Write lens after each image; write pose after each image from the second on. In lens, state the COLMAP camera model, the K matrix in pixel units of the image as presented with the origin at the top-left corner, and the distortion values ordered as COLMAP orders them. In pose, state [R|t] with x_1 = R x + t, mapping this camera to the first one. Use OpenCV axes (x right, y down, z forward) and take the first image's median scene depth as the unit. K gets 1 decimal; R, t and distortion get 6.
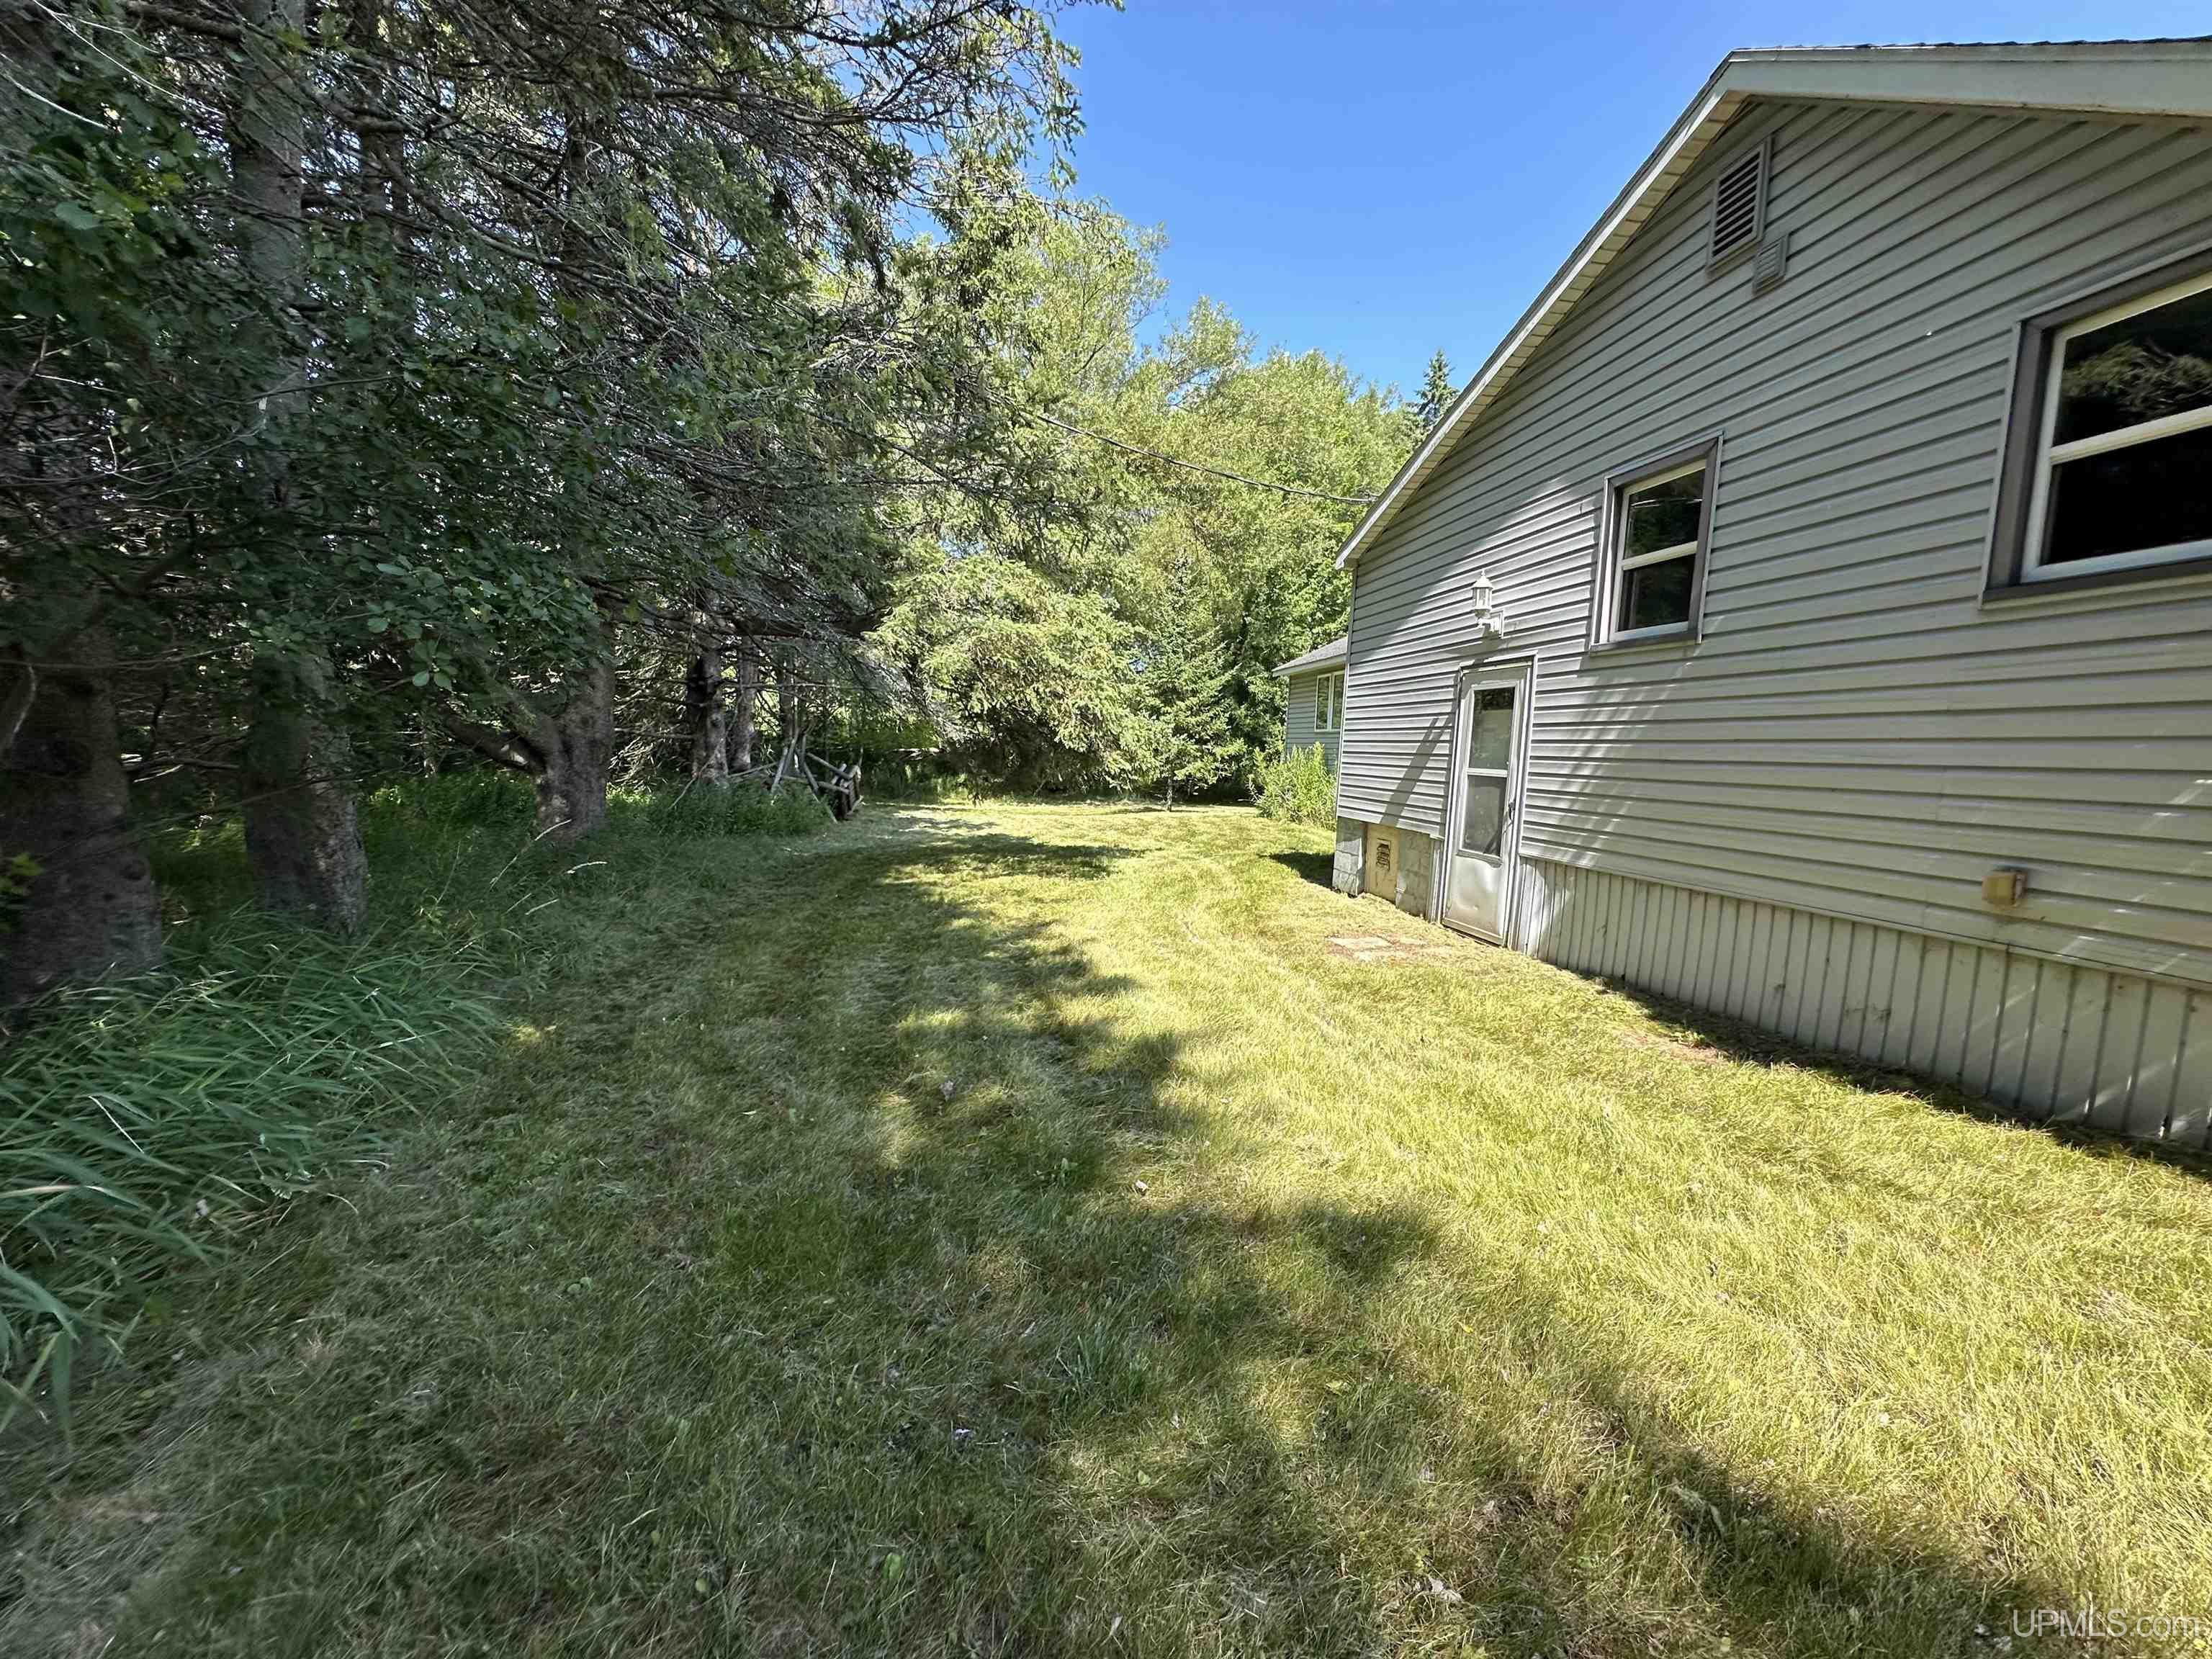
lens RADIAL K [[875.1, 0, 1104.2], [0, 875.1, 837.5], [0, 0, 1]] dist [-0.003903, 0.000142]
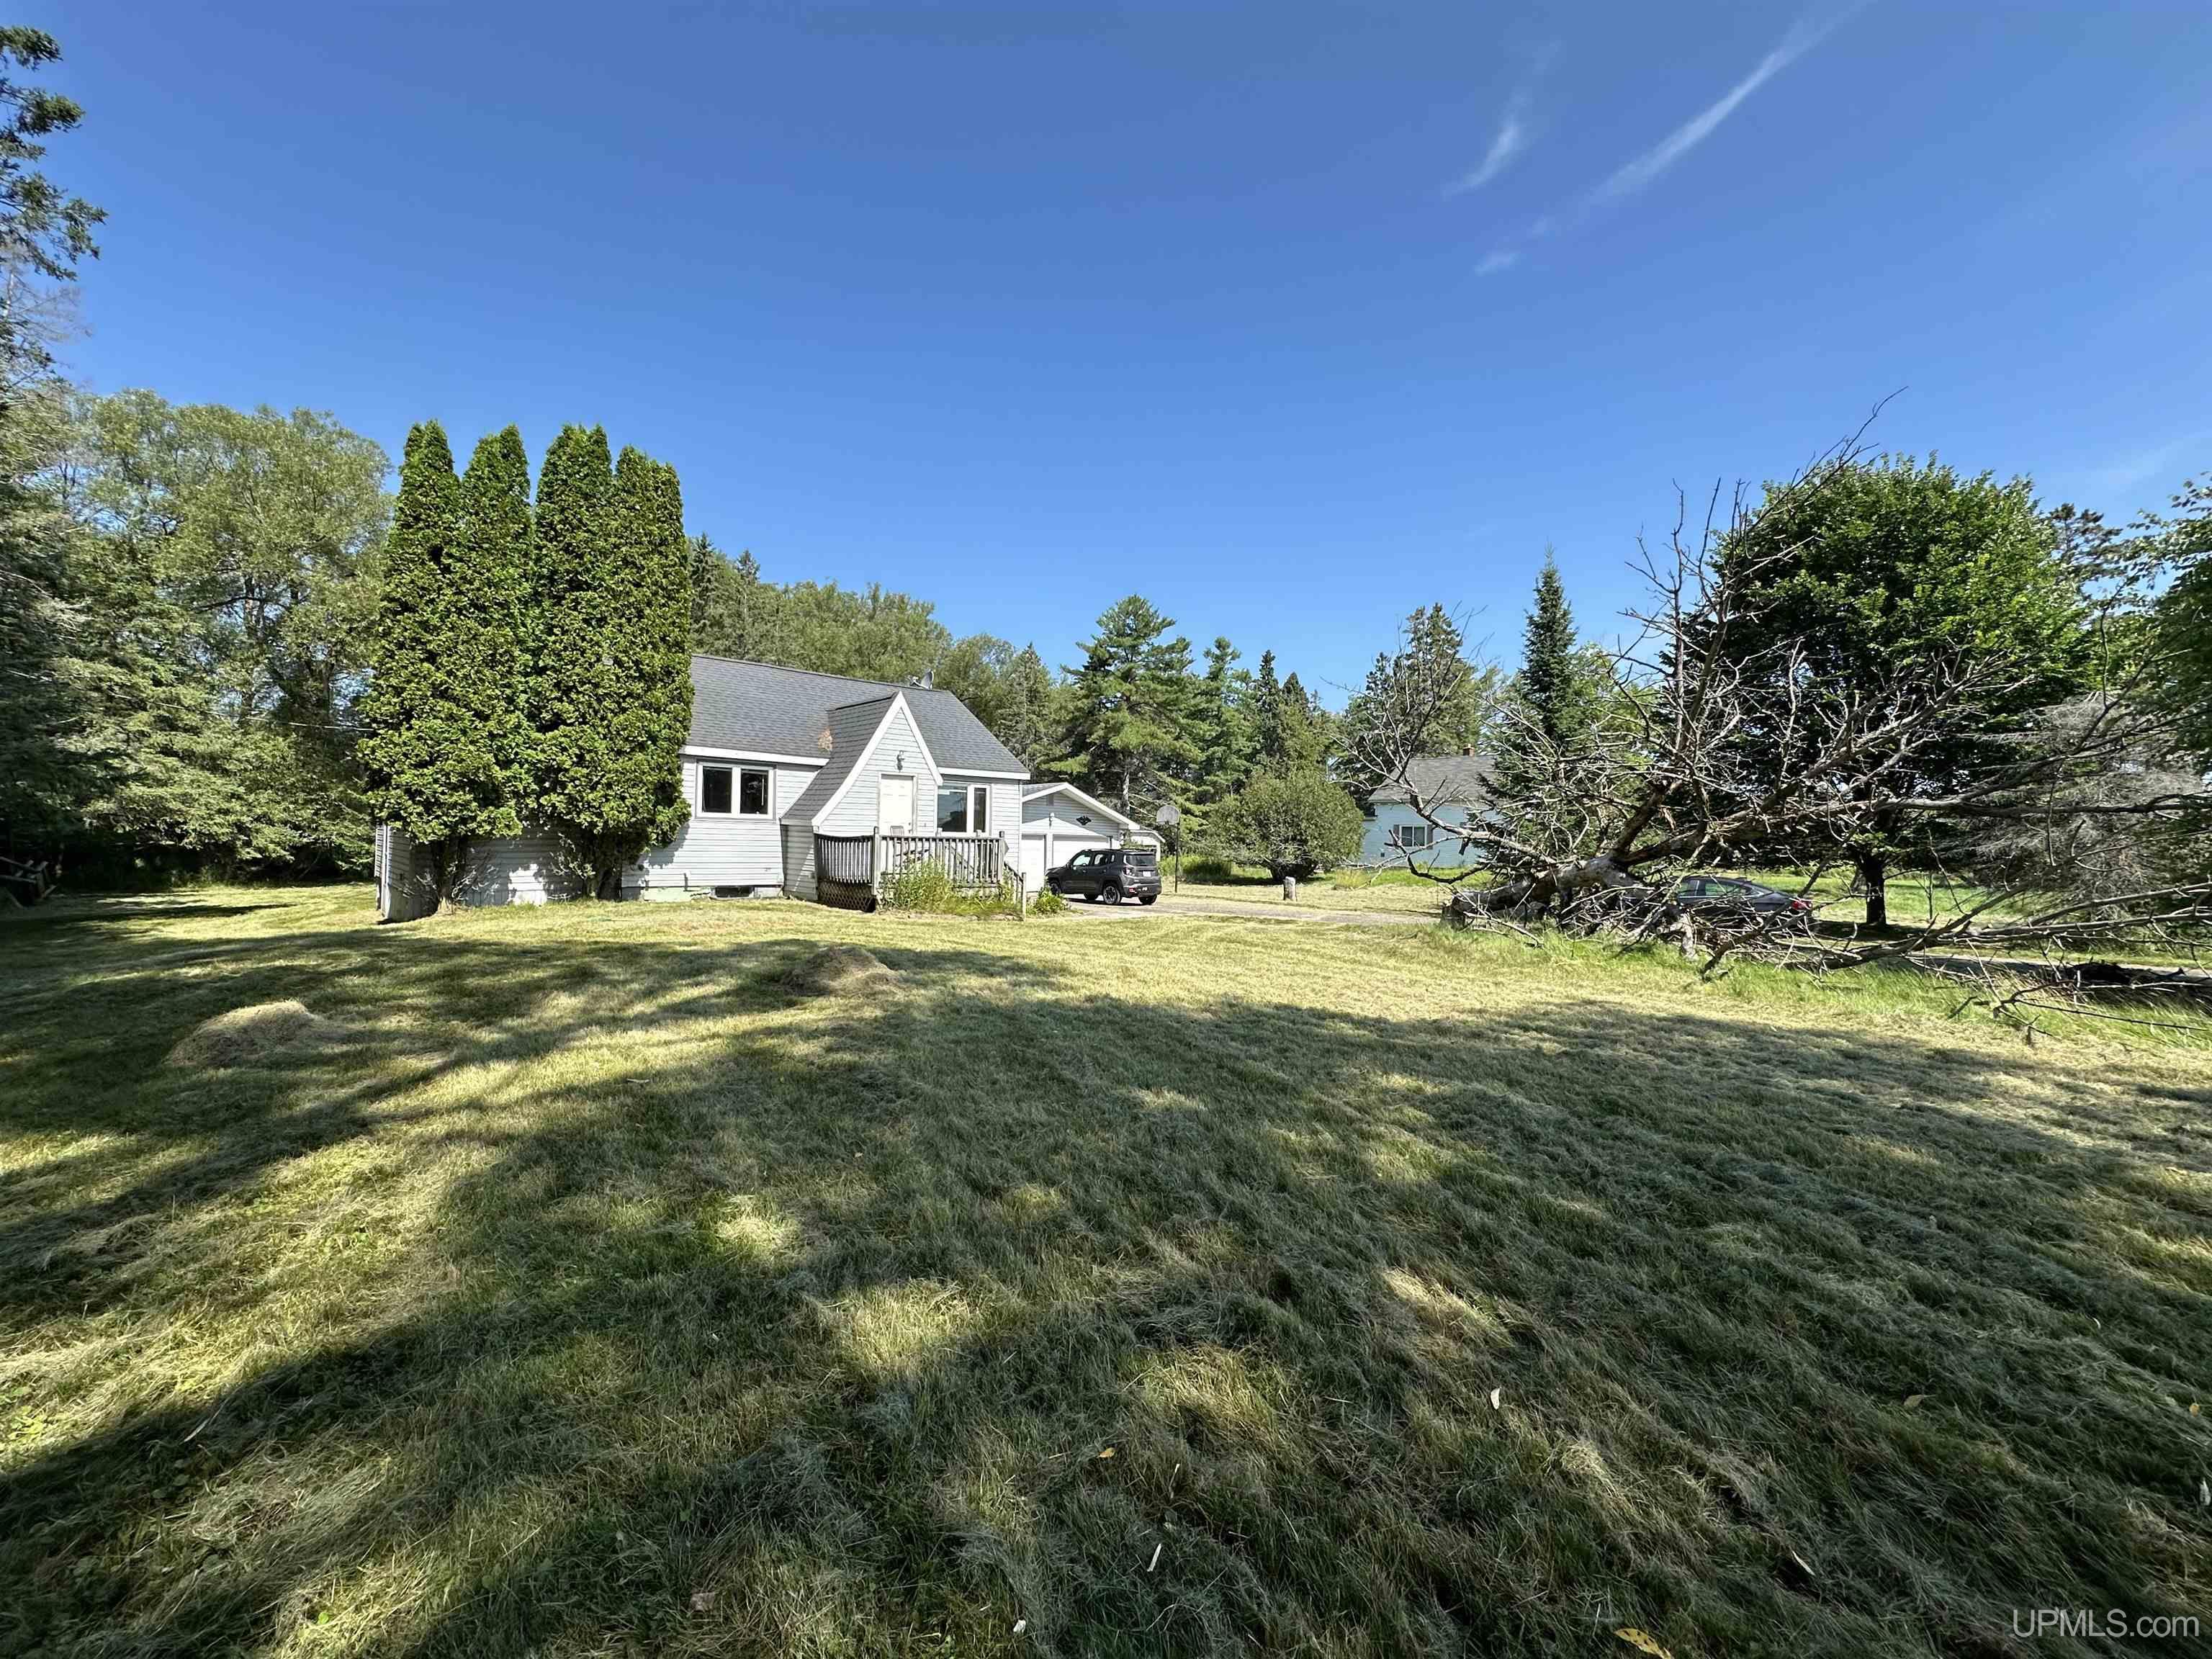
lens RADIAL K [[875.1, 0, 1107.0], [0, 875.1, 831.9], [0, 0, 1]] dist [-0.003903, 0.000142]
pose [[0.834779, -0.036502, 0.549373, 0.507395], [0.085986, 0.994200, -0.064599, 0.137873], [-0.543829, 0.101165, 0.833076, -1.483287]]
